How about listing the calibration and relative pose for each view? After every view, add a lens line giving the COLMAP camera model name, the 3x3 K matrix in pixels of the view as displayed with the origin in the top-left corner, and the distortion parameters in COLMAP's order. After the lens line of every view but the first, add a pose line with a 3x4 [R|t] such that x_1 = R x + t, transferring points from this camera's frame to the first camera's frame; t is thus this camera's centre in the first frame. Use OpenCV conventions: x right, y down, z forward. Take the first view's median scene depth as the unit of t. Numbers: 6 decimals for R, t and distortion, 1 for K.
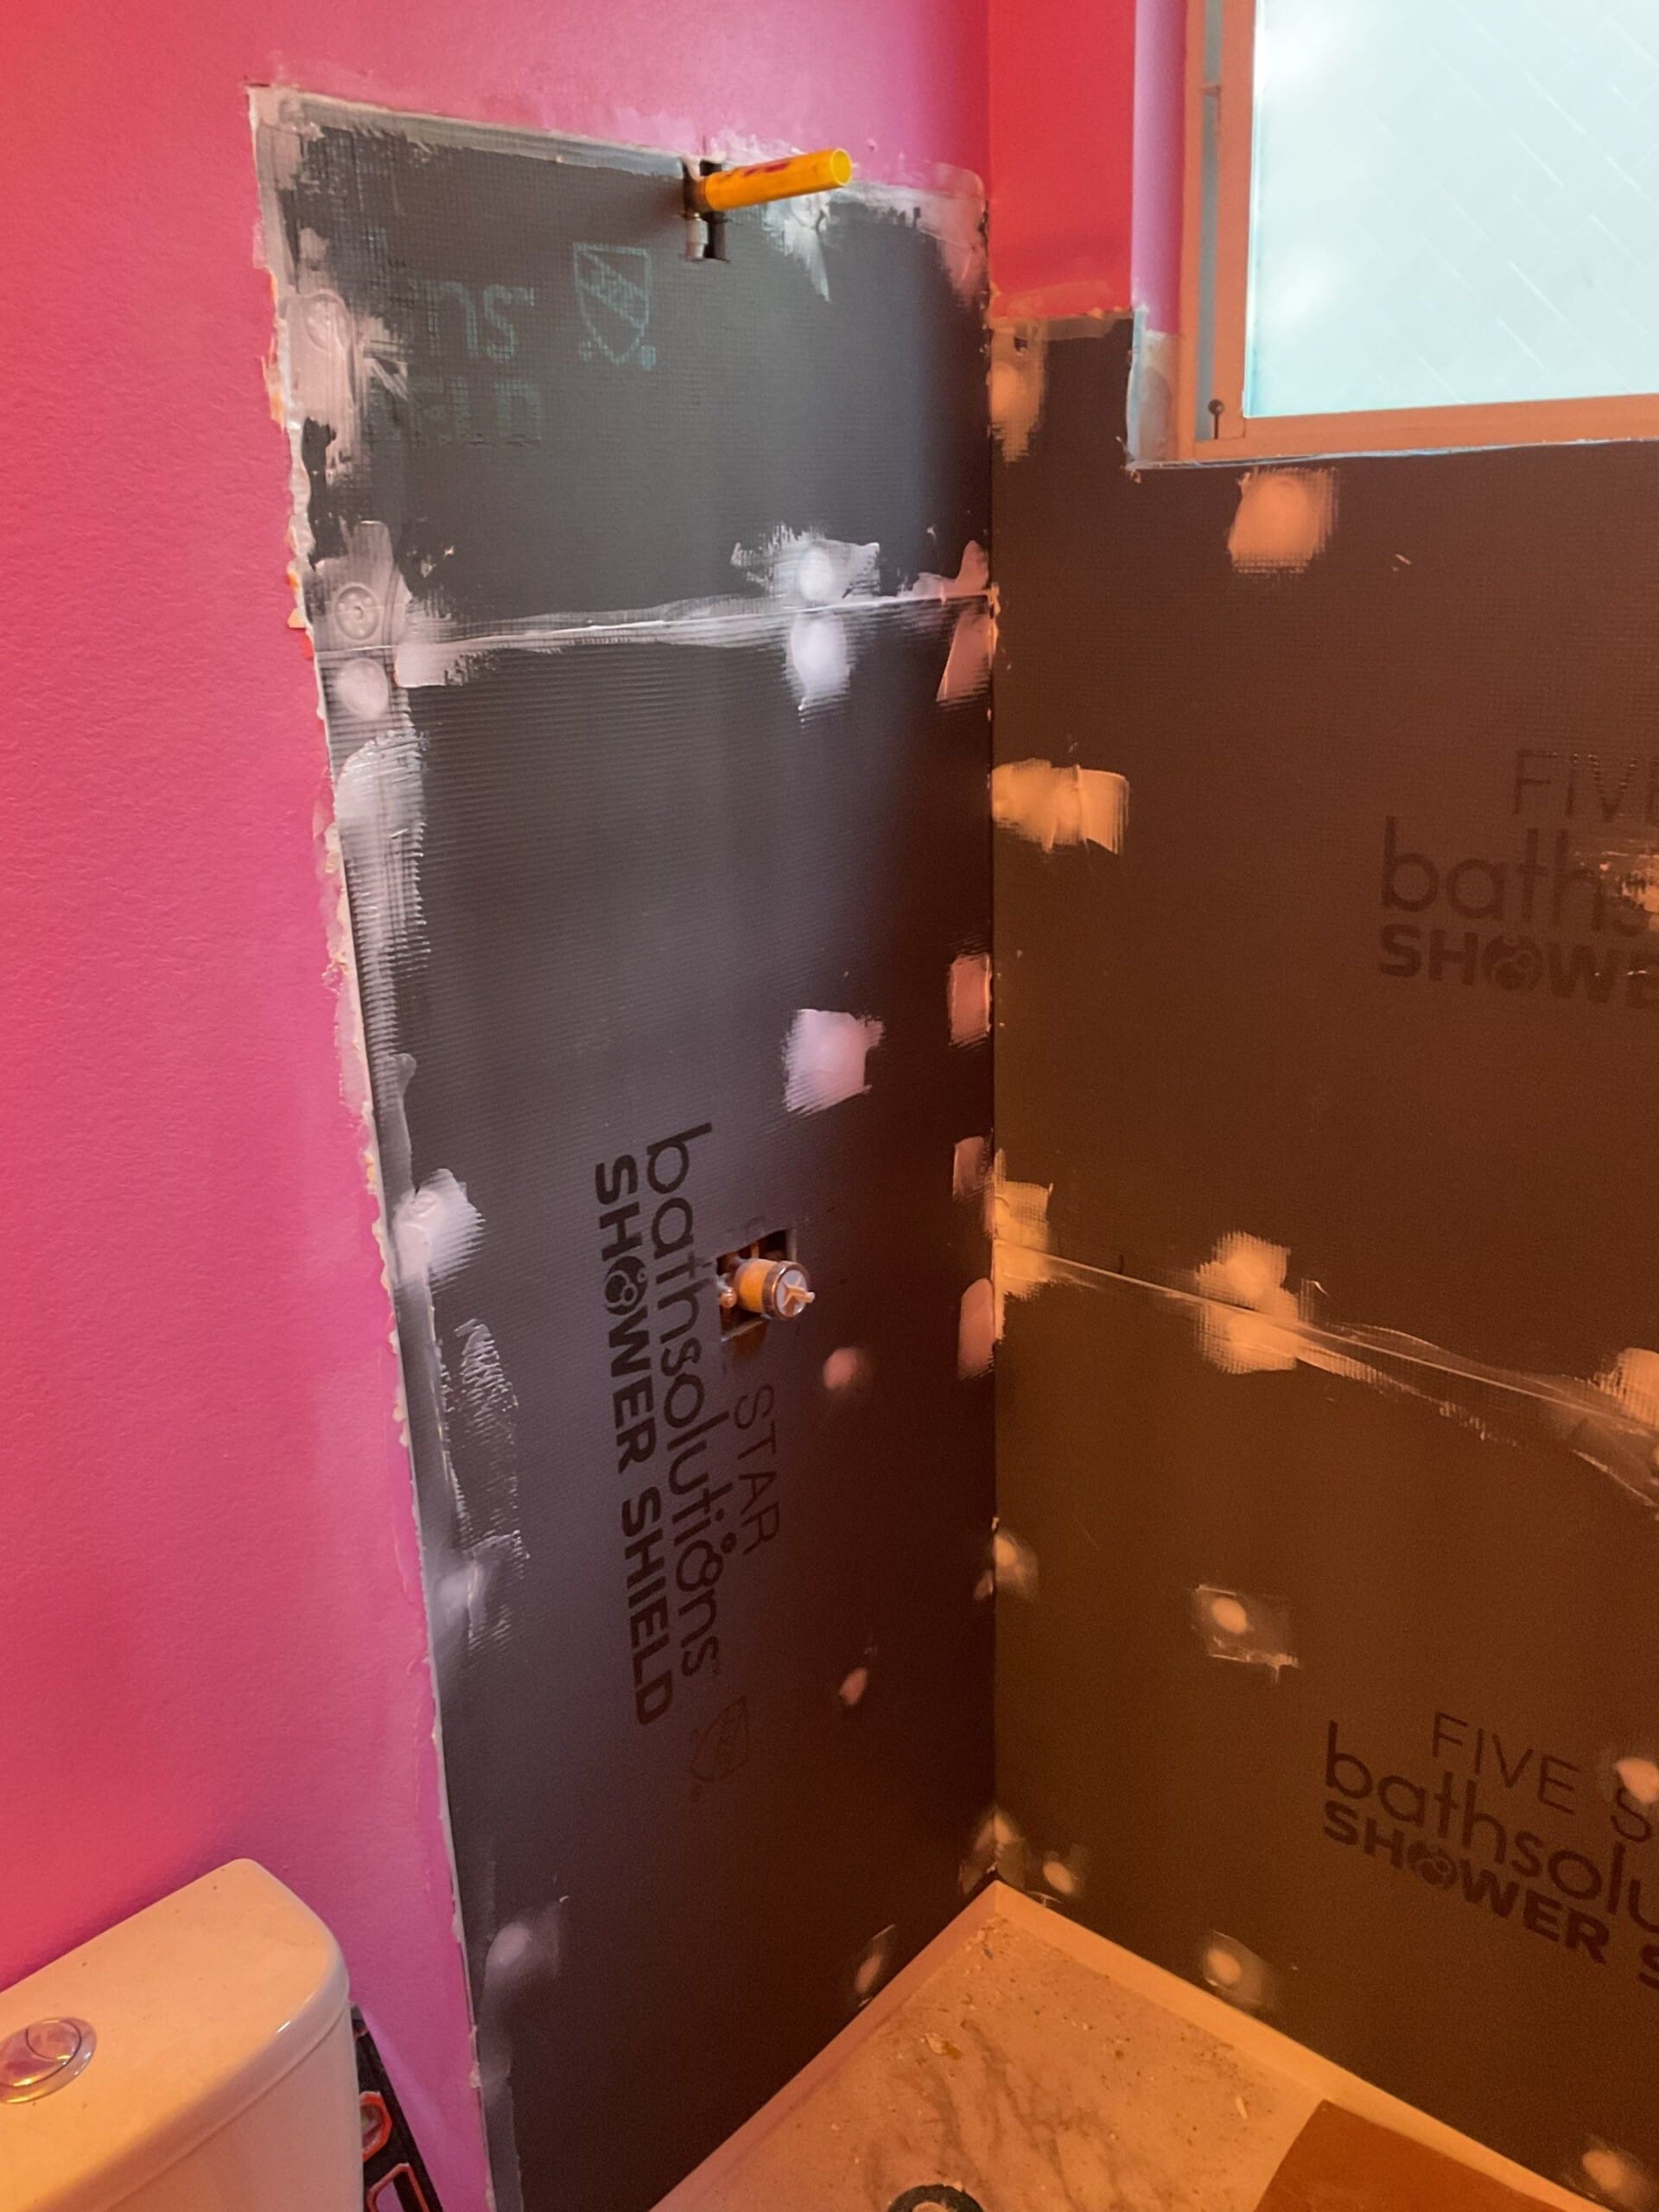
lens RADIAL K [[1810.6, 0, 814.2], [0, 1810.6, 1109.8], [0, 0, 1]] dist [0.080295, -0.144257]
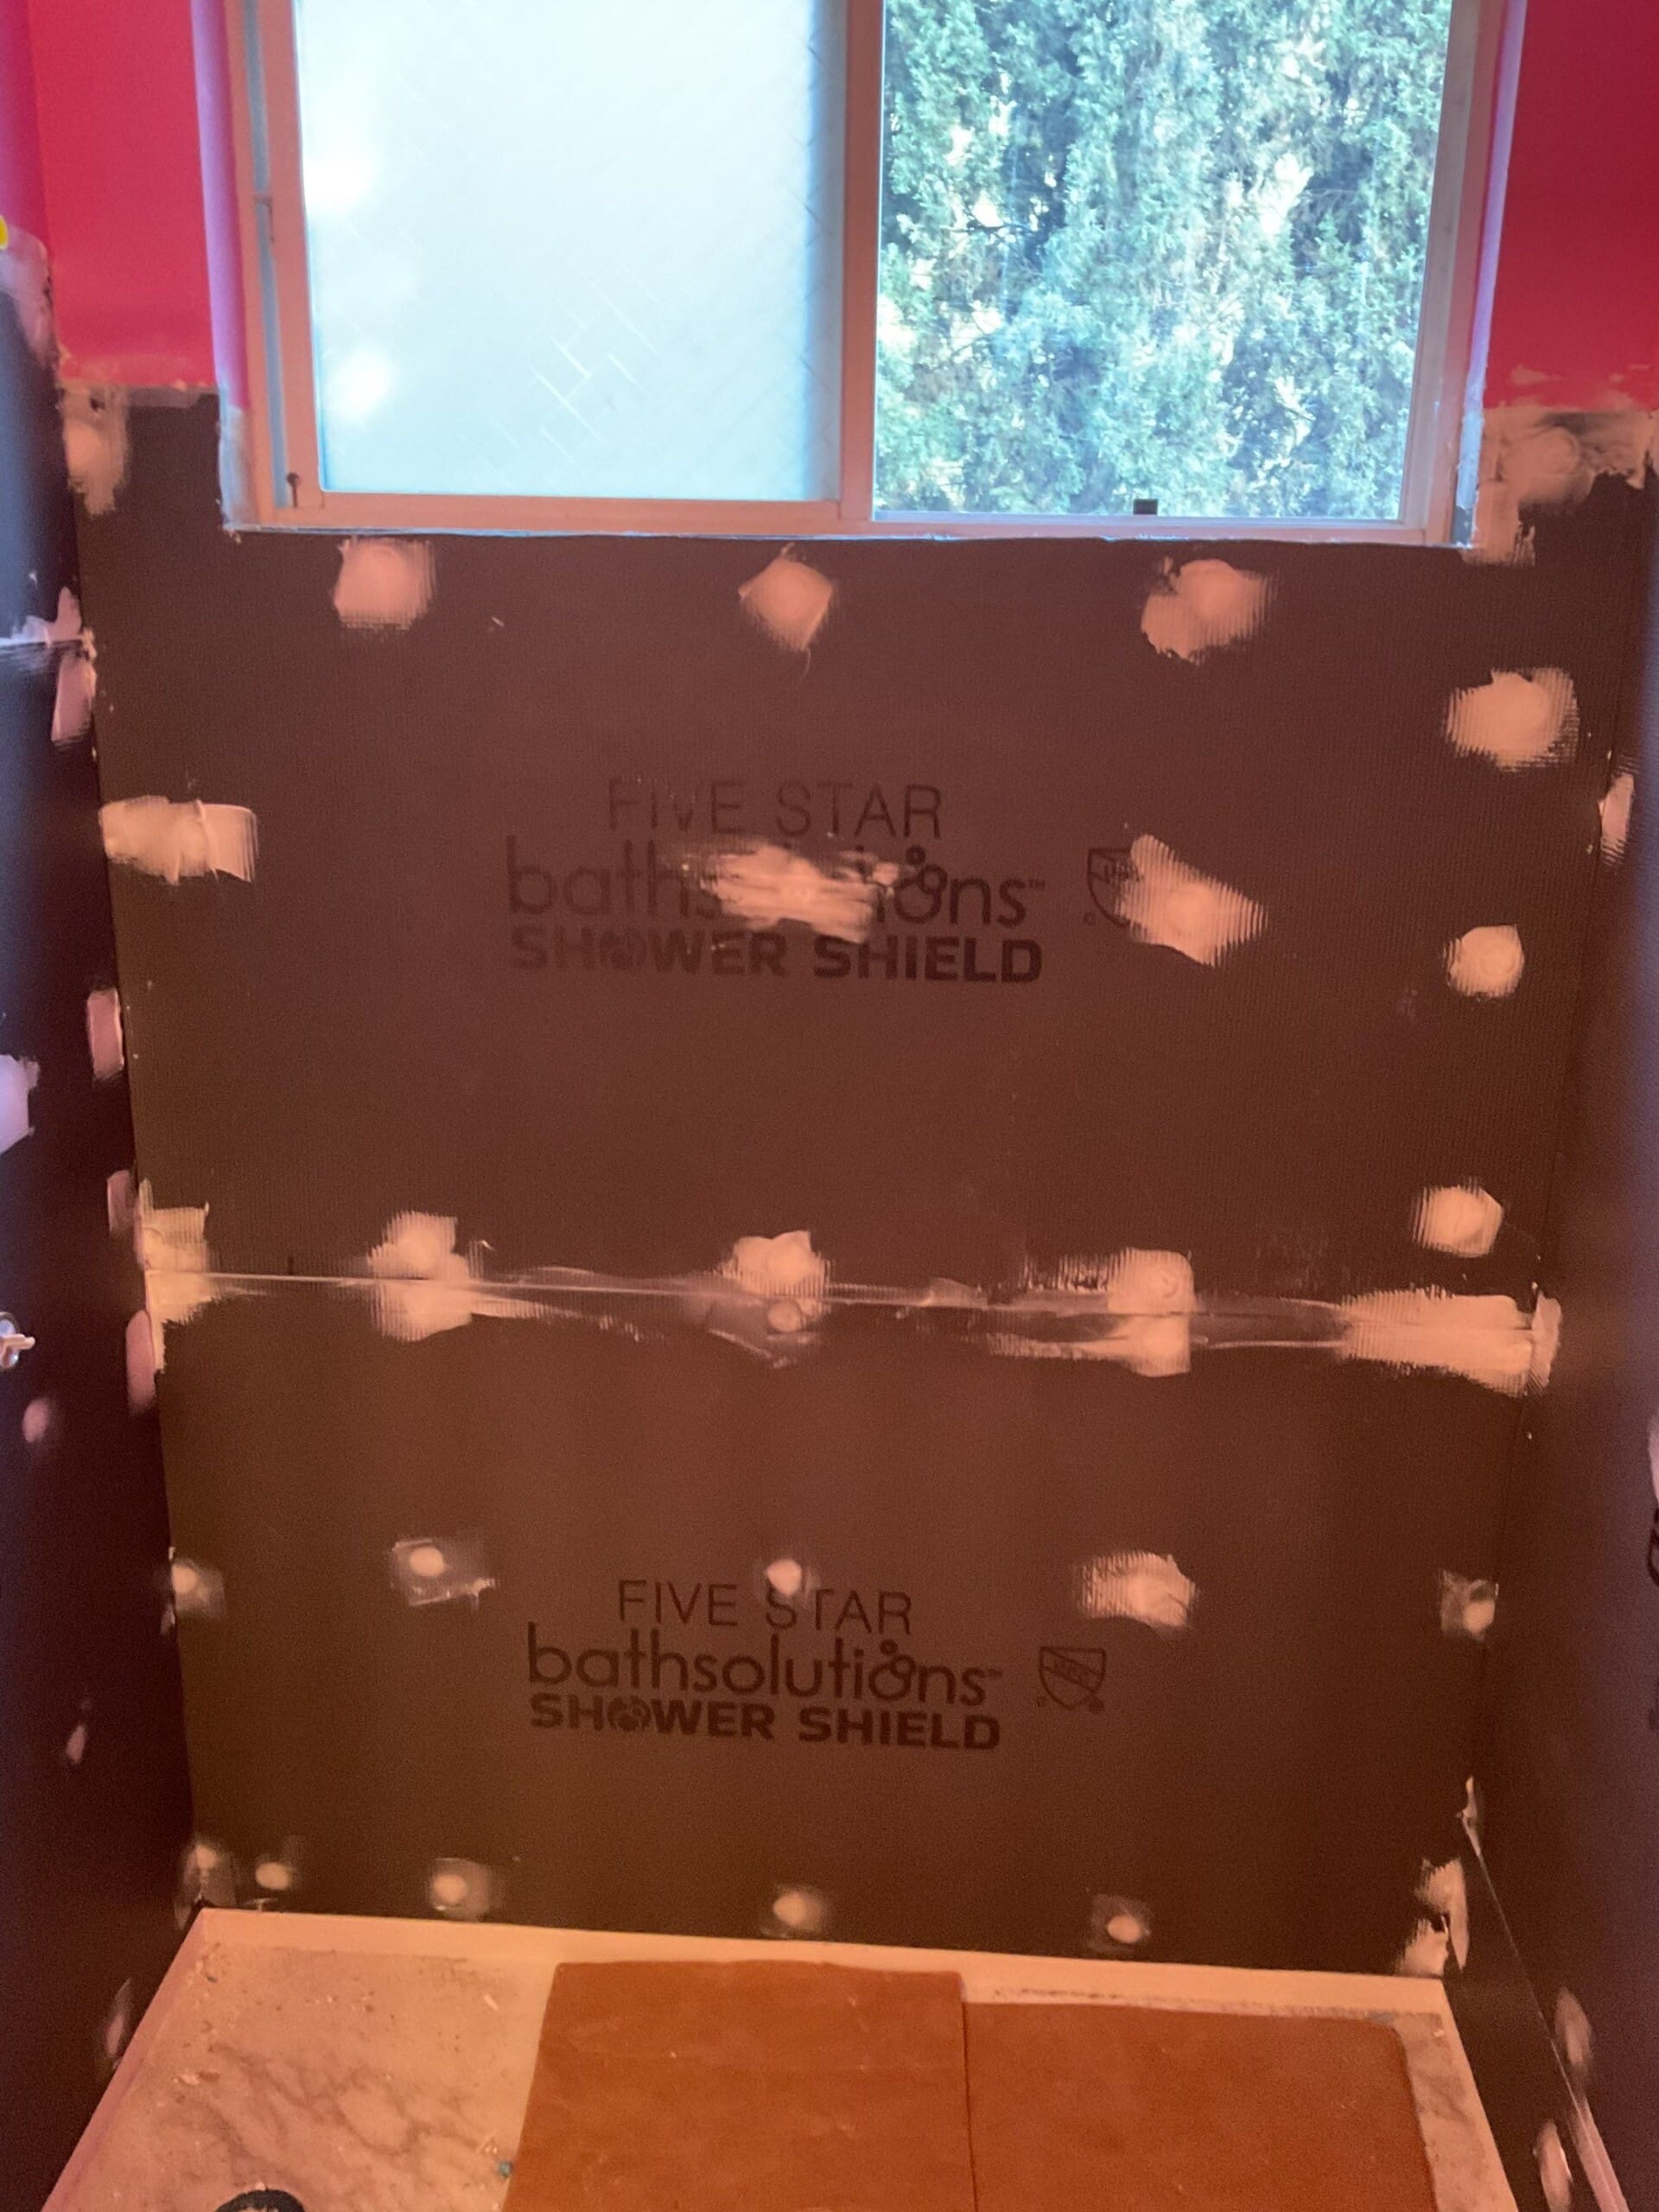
lens RADIAL K [[1810.6, 0, 843.1], [0, 1810.6, 1101.6], [0, 0, 1]] dist [0.080295, -0.144257]
pose [[0.792767, -0.128030, 0.595927, -0.213163], [0.146390, 0.989068, 0.017750, 0.019553], [-0.591685, 0.073166, 0.802842, -0.063121]]
